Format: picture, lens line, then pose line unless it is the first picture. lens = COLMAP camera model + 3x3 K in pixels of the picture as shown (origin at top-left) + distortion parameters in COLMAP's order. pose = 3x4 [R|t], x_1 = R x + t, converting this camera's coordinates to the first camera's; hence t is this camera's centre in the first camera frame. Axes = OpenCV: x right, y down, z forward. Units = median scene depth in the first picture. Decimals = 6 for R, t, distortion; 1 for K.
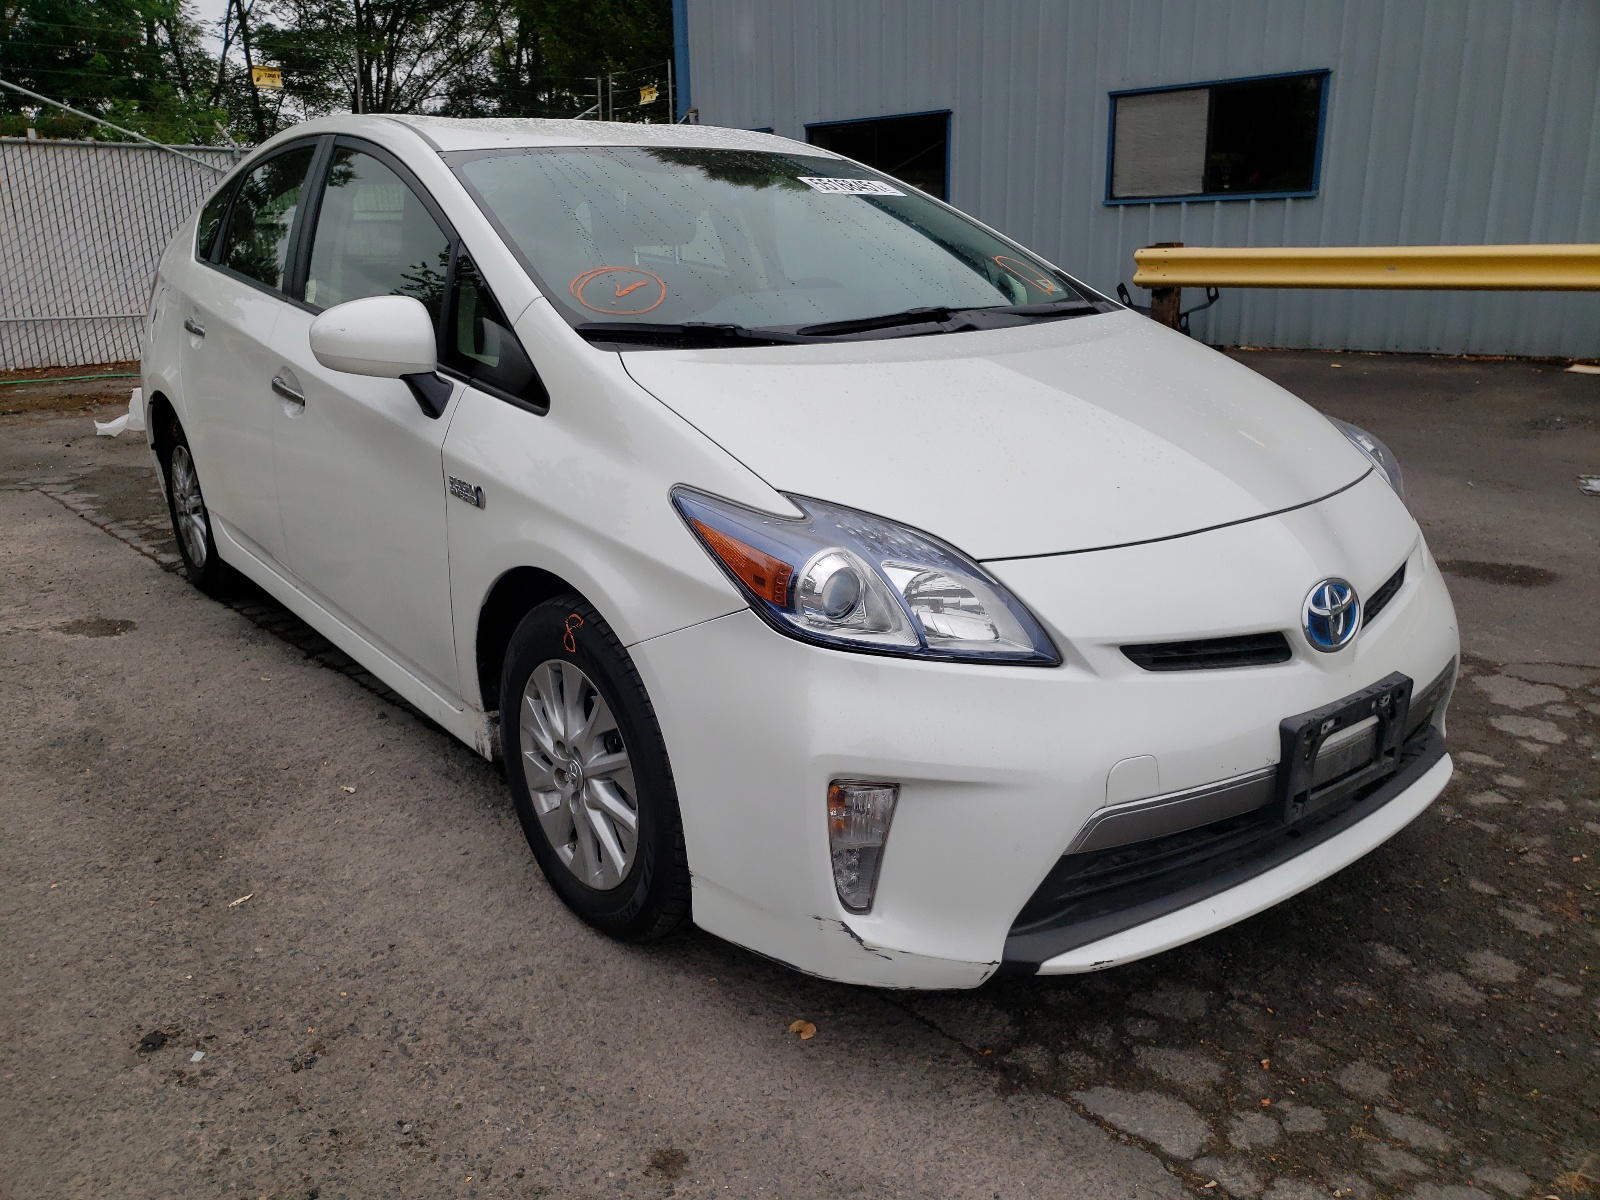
lens RADIAL K [[1211.9, 0, 790.7], [0, 1211.9, 591.6], [0, 0, 1]] dist [0.036969, -0.009540]
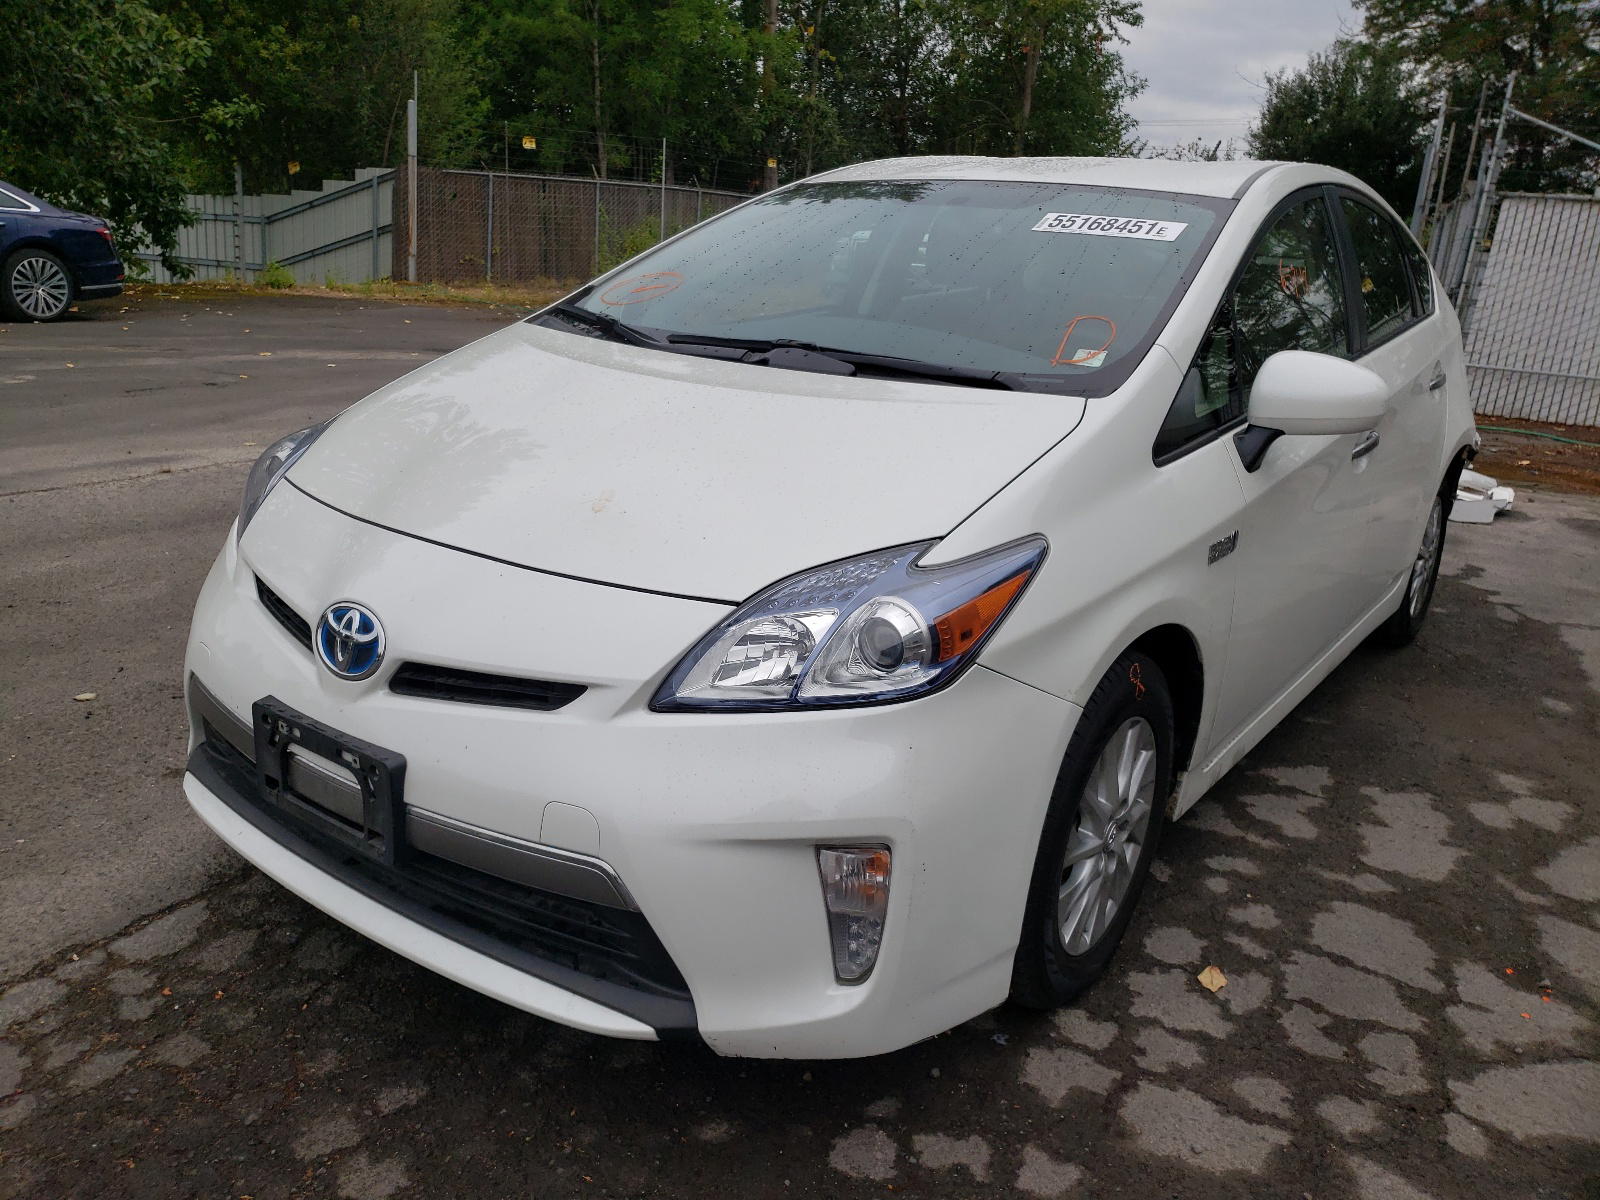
lens RADIAL K [[1211.9, 0, 790.7], [0, 1211.9, 591.6], [0, 0, 1]] dist [0.036969, -0.009540]
pose [[0.296530, 0.302751, -0.905766, 1.084633], [-0.344644, 0.918436, 0.194156, -0.250568], [0.890669, 0.254594, 0.376685, 0.732094]]
